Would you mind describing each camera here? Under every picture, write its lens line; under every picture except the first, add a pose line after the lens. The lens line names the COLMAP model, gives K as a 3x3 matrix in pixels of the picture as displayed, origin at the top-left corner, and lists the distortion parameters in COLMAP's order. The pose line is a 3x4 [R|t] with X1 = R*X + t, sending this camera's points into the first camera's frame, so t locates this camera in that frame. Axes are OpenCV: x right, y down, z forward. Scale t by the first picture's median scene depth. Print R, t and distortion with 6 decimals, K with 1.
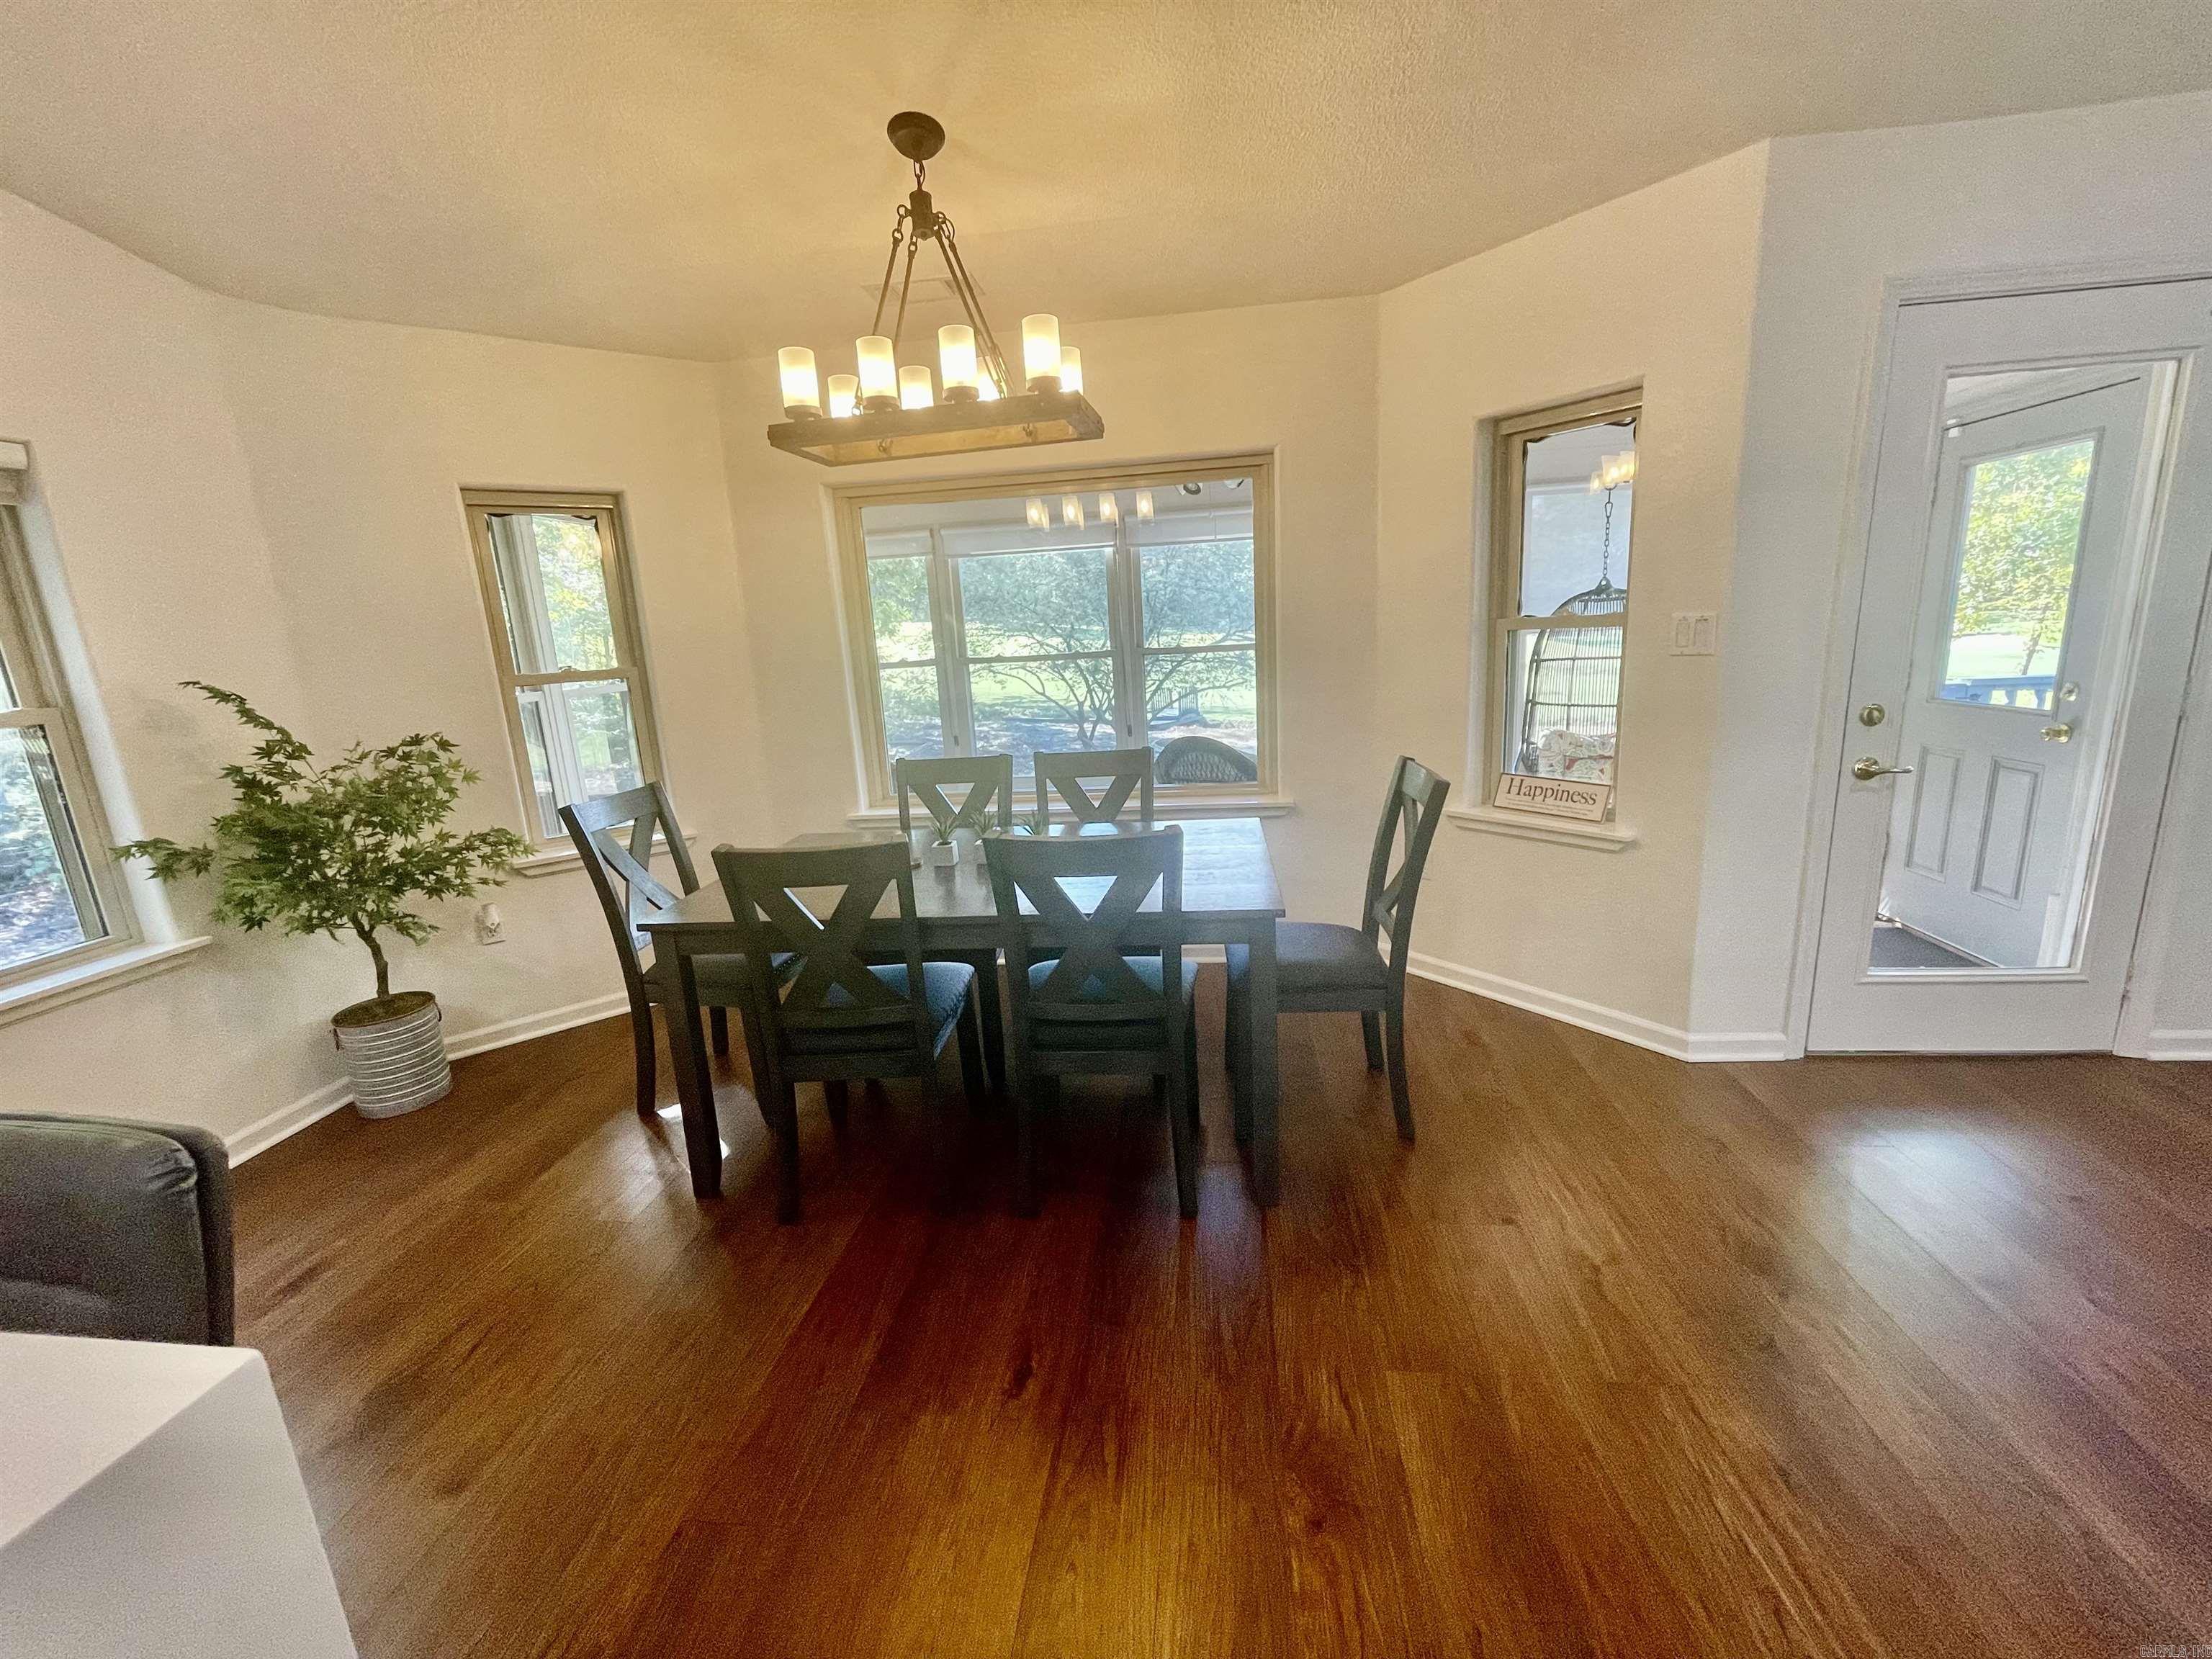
lens RADIAL K [[895.0, 0, 1105.8], [0, 895.0, 825.3], [0, 0, 1]] dist [0.000146, 0.000471]
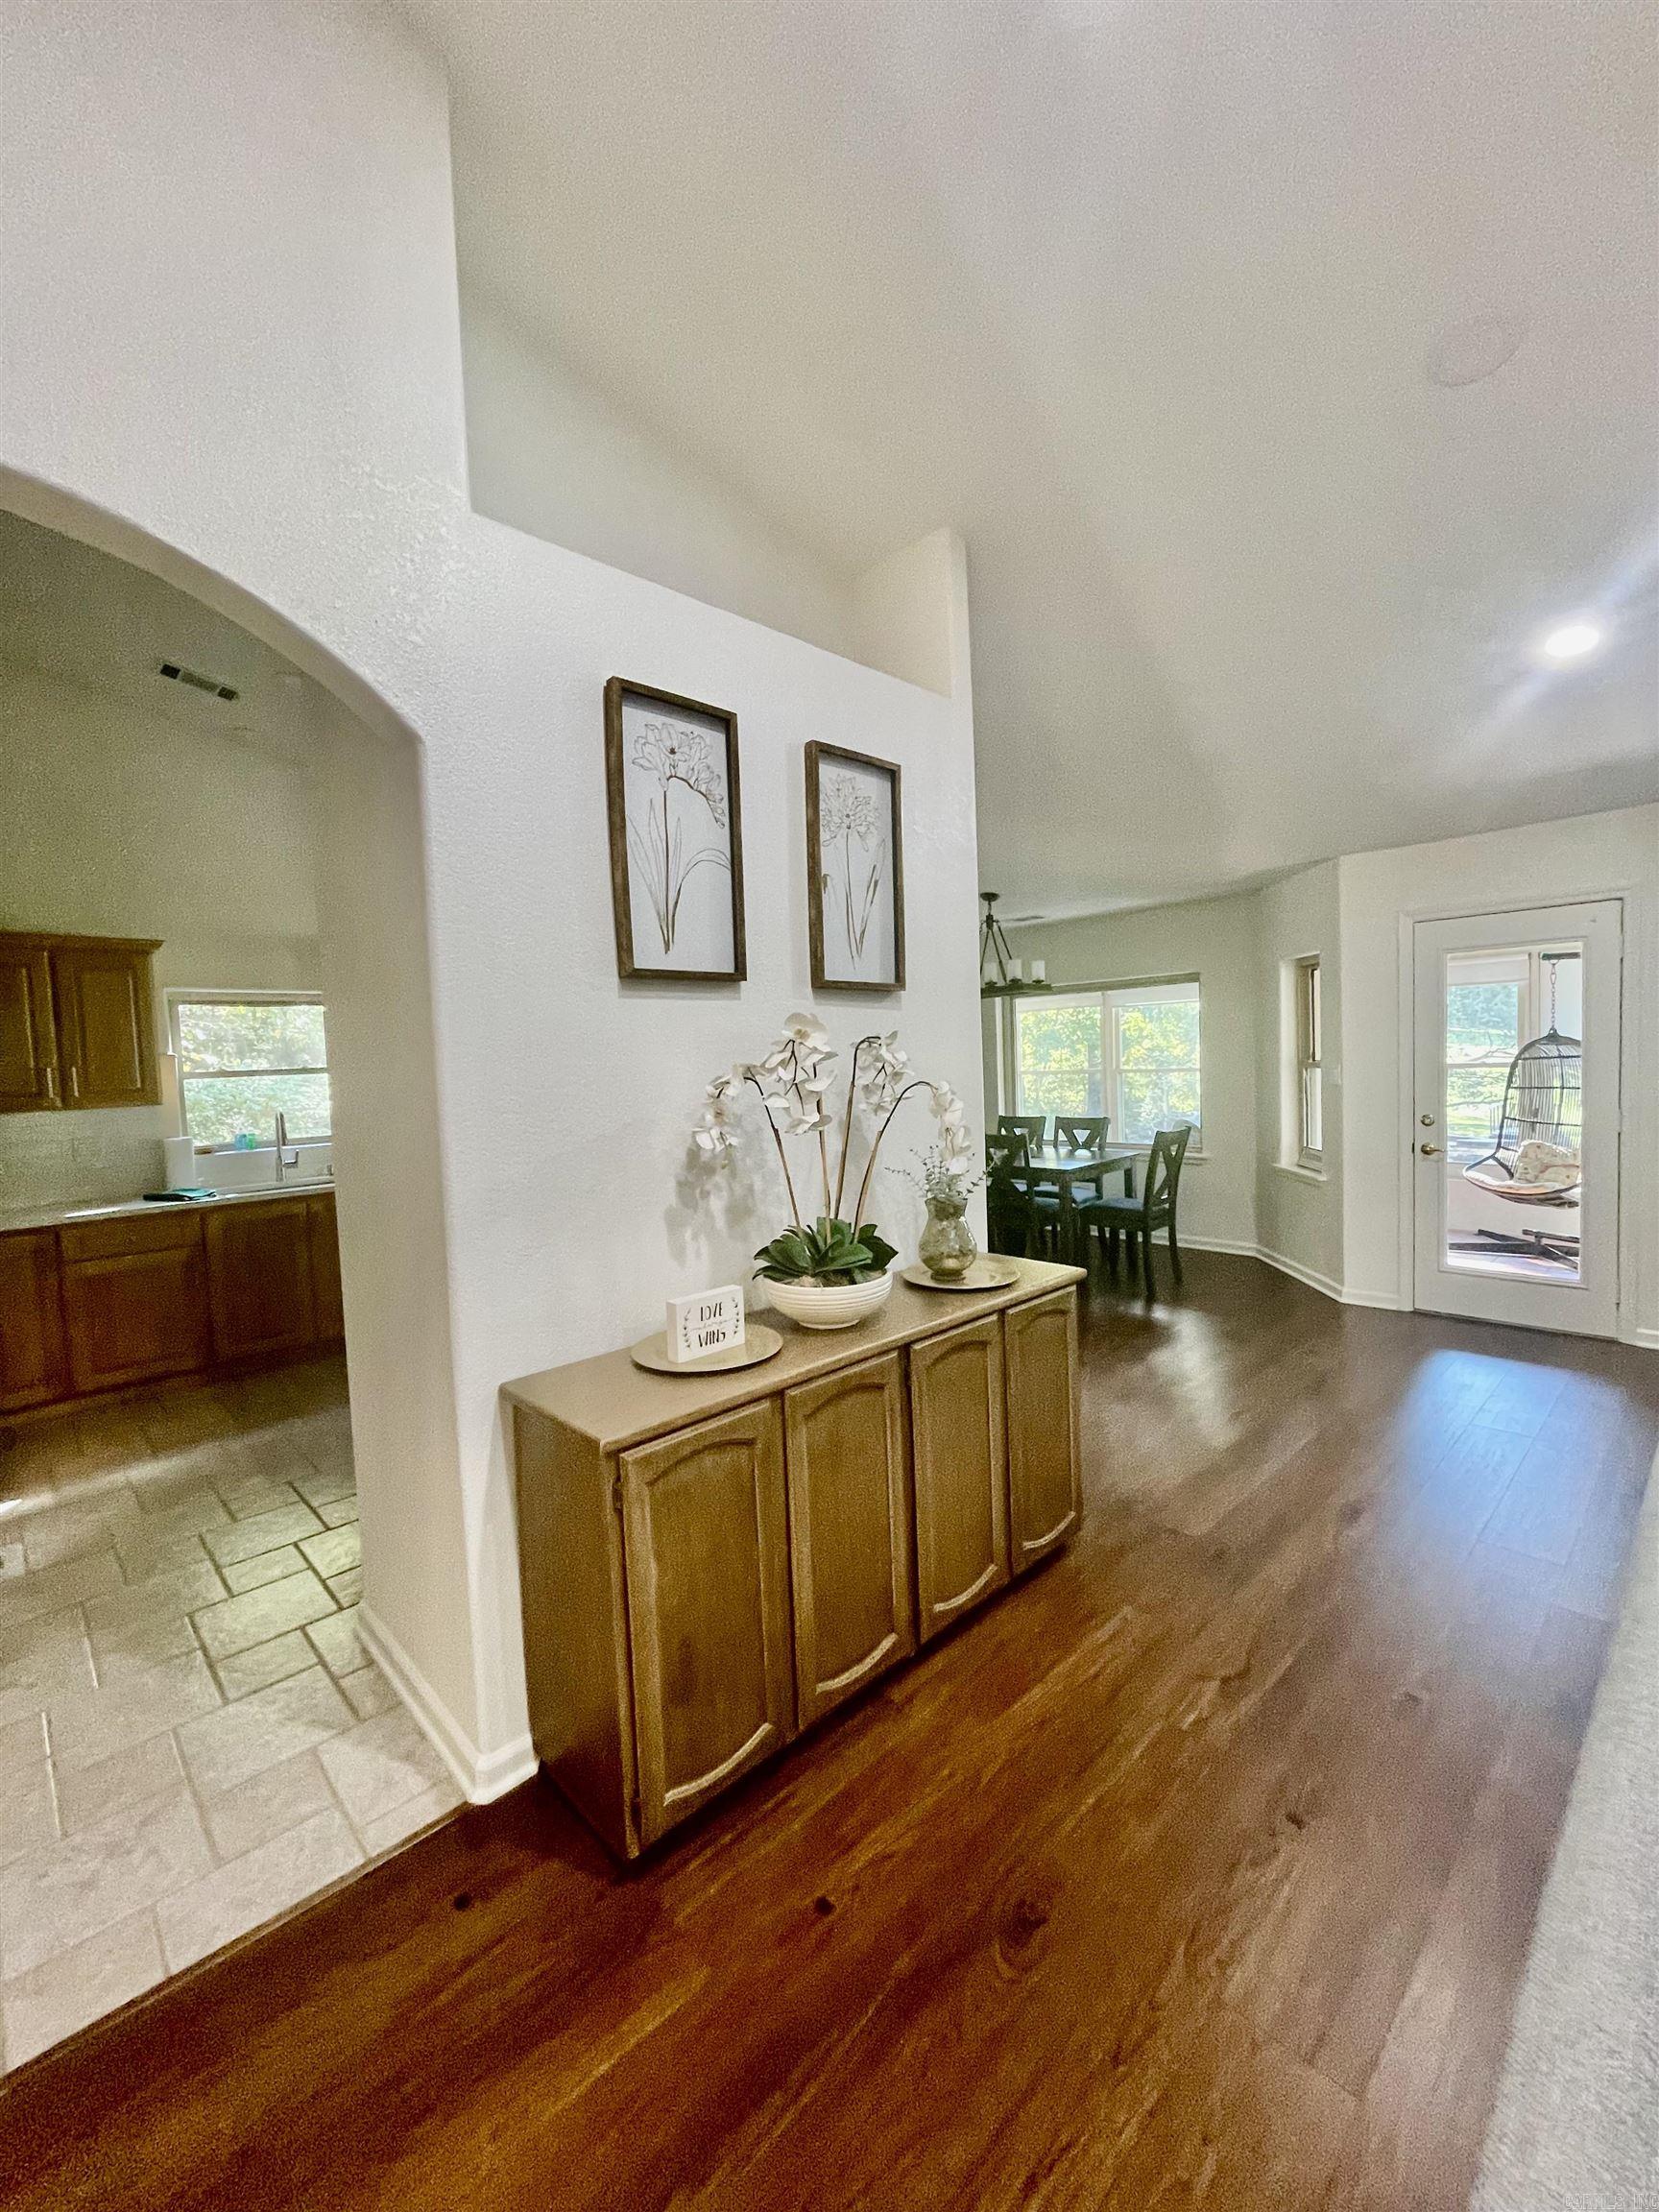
lens RADIAL K [[895.0, 0, 831.4], [0, 895.0, 1107.9], [0, 0, 1]] dist [0.000146, 0.000471]
pose [[0.771568, 0.061391, -0.633178, 0.975667], [-0.142979, 0.986602, -0.078571, 0.163397], [0.619871, 0.151154, 0.770008, -1.116801]]
